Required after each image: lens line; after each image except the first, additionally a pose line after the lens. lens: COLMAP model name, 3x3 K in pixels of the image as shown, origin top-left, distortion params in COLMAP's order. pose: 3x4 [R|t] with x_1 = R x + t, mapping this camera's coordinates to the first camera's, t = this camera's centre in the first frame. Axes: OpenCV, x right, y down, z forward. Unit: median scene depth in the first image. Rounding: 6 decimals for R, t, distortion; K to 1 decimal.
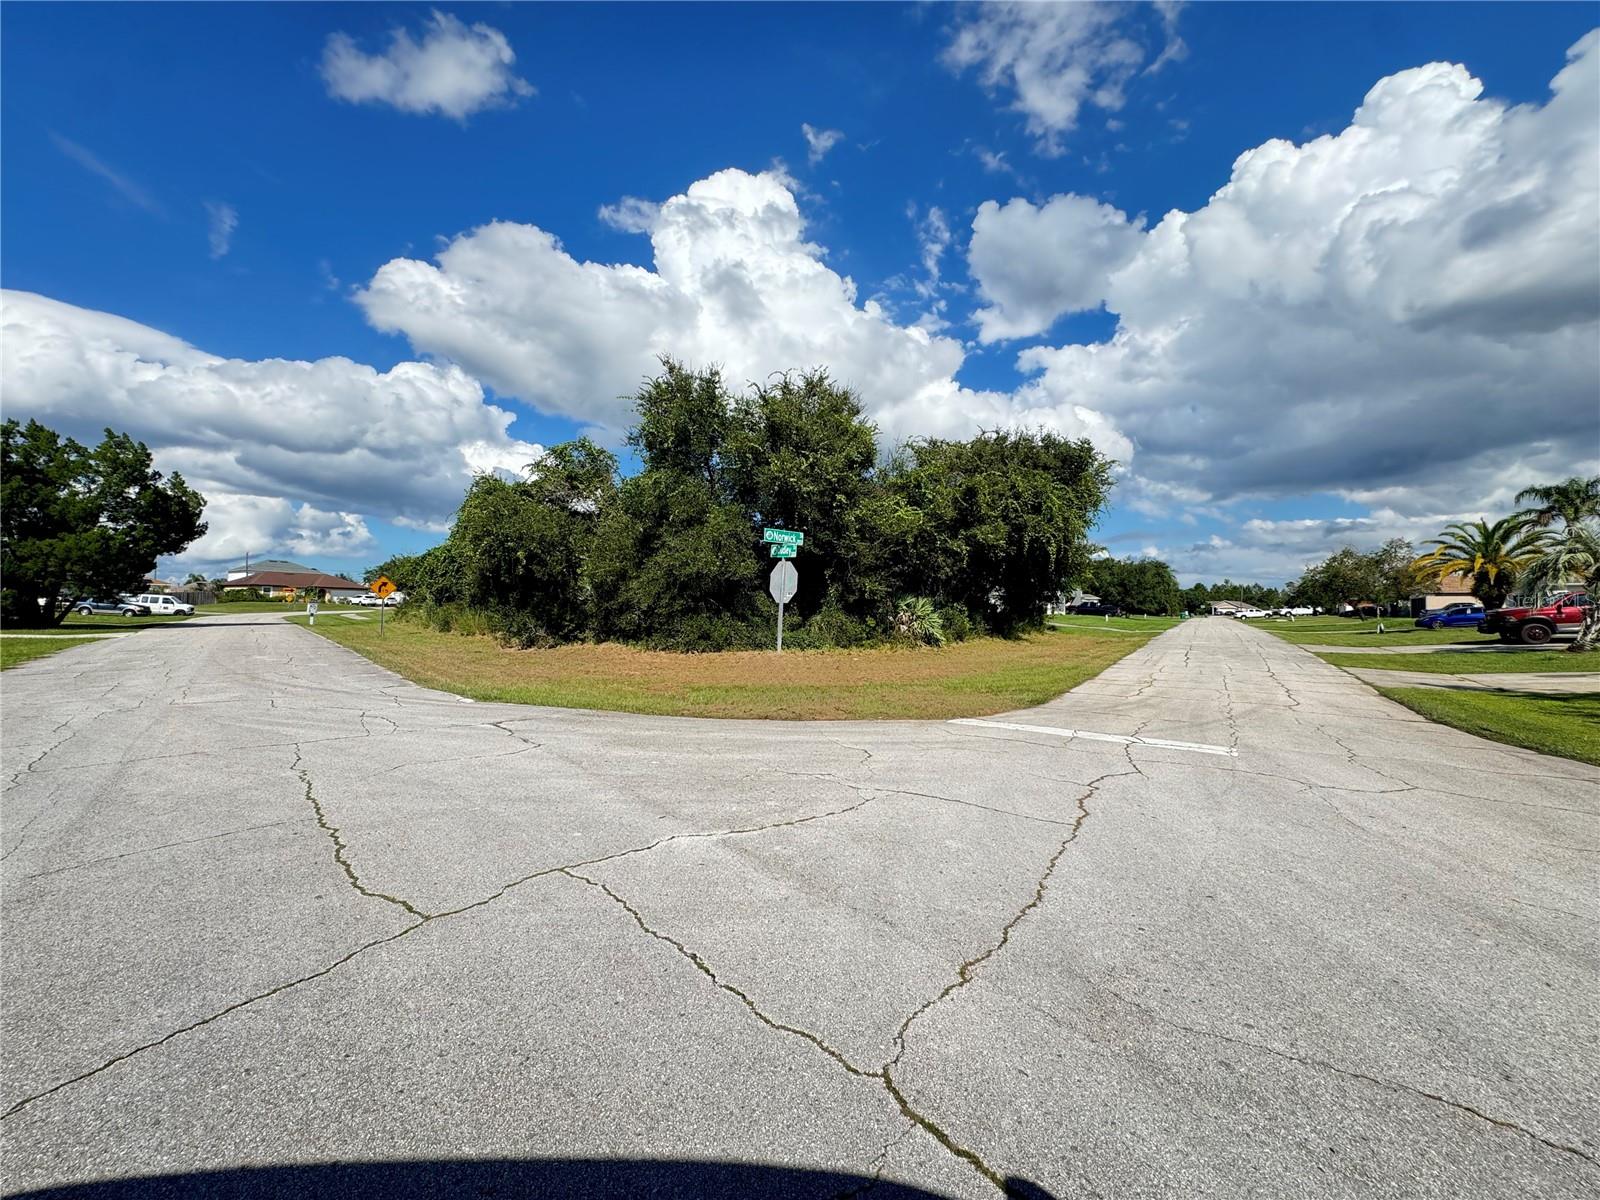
lens RADIAL K [[640.5, 0, 809.4], [0, 640.5, 592.7], [0, 0, 1]] dist [-0.003081, 0.000320]
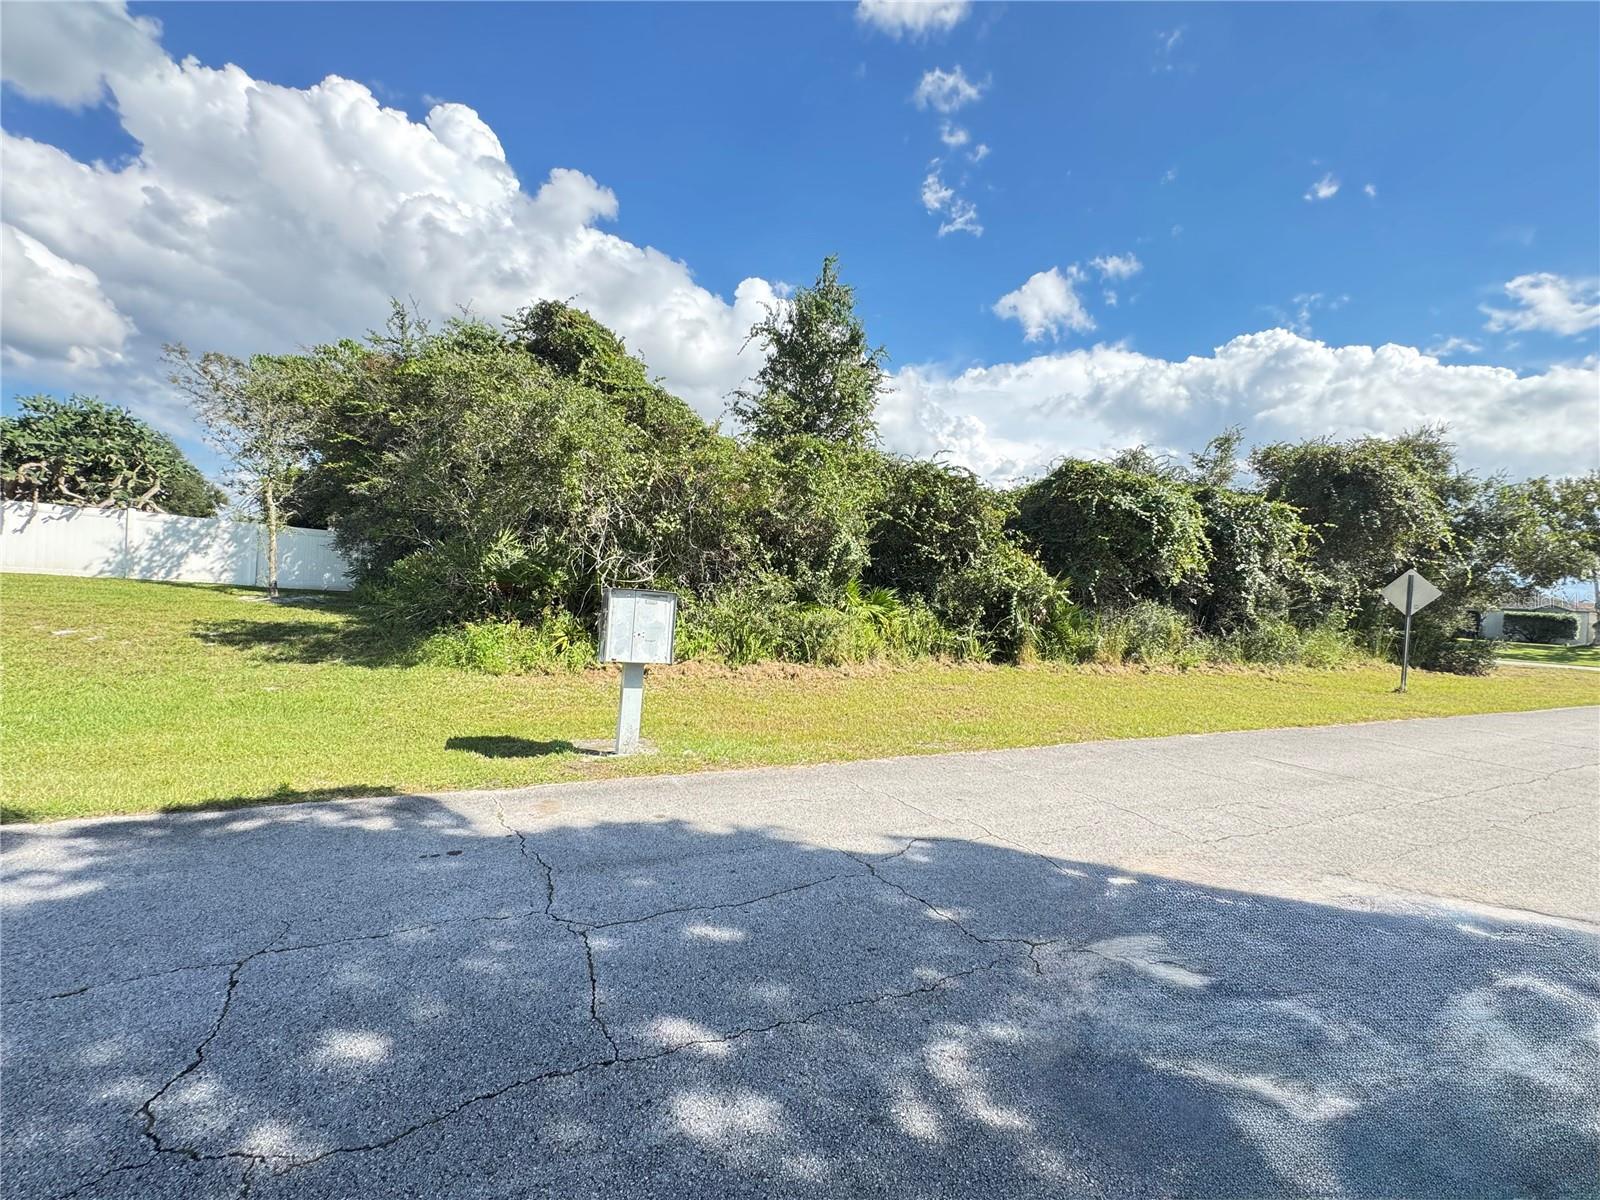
lens RADIAL K [[640.5, 0, 802.8], [0, 640.5, 602.5], [0, 0, 1]] dist [-0.003081, 0.000320]
pose [[0.282809, -0.003161, 0.959171, -0.069446], [-0.090633, 0.995432, 0.030003, 0.048269], [-0.954885, -0.095417, 0.281230, -0.073534]]
